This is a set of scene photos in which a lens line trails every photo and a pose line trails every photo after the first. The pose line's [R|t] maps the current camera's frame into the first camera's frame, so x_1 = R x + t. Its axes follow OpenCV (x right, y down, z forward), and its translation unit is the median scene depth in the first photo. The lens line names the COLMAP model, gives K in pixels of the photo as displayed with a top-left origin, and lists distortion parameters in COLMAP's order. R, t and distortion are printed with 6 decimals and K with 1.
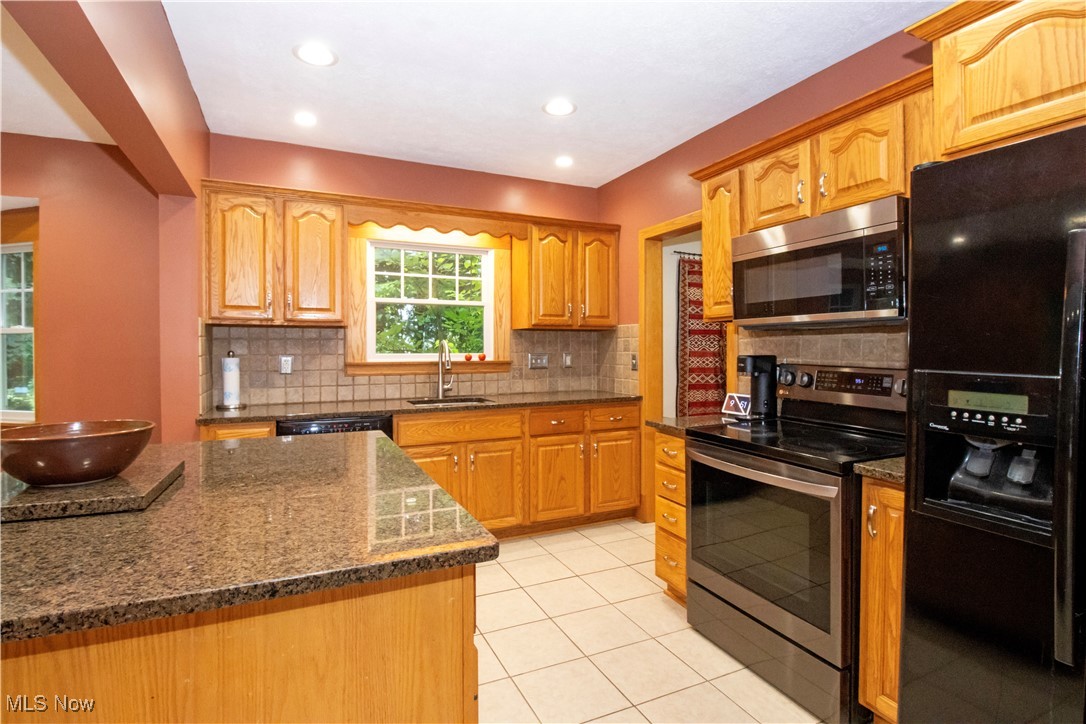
lens RADIAL K [[535.3, 0, 539.2], [0, 535.3, 355.6], [0, 0, 1]] dist [-0.003587, -0.005553]
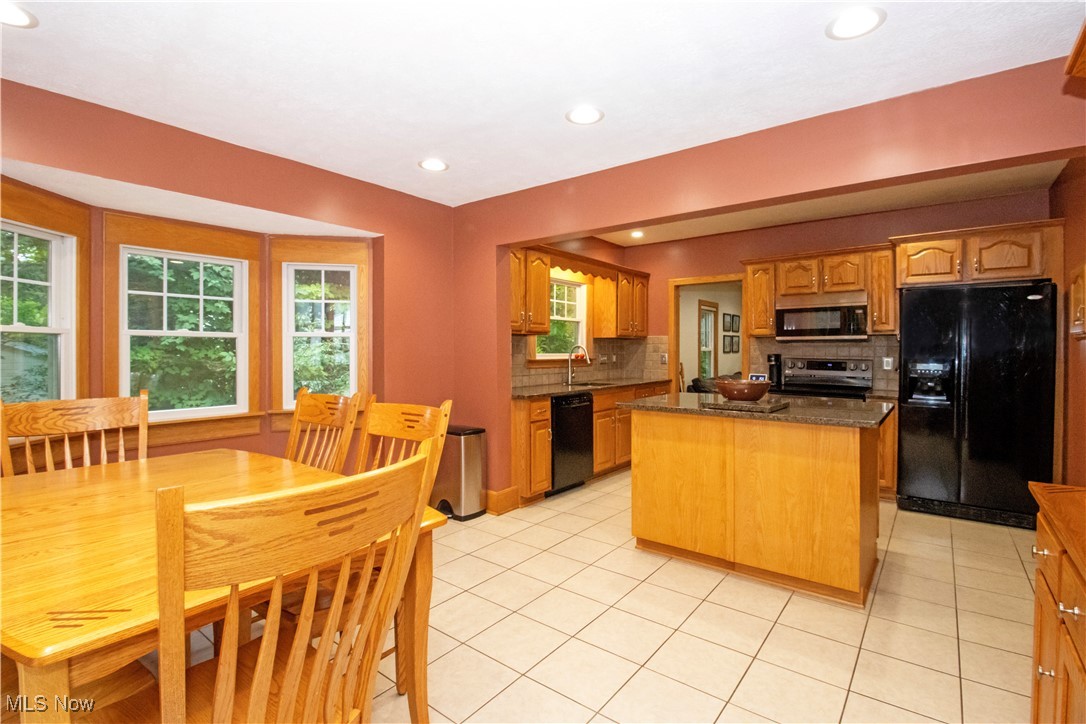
lens RADIAL K [[510.4, 0, 542.9], [0, 510.4, 354.0], [0, 0, 1]] dist [-0.015684, -0.002382]
pose [[0.891503, 0.001703, 0.453012, -0.895937], [0.002726, 0.999955, -0.009123, 0.010115], [-0.453007, 0.009368, 0.891458, -0.231990]]
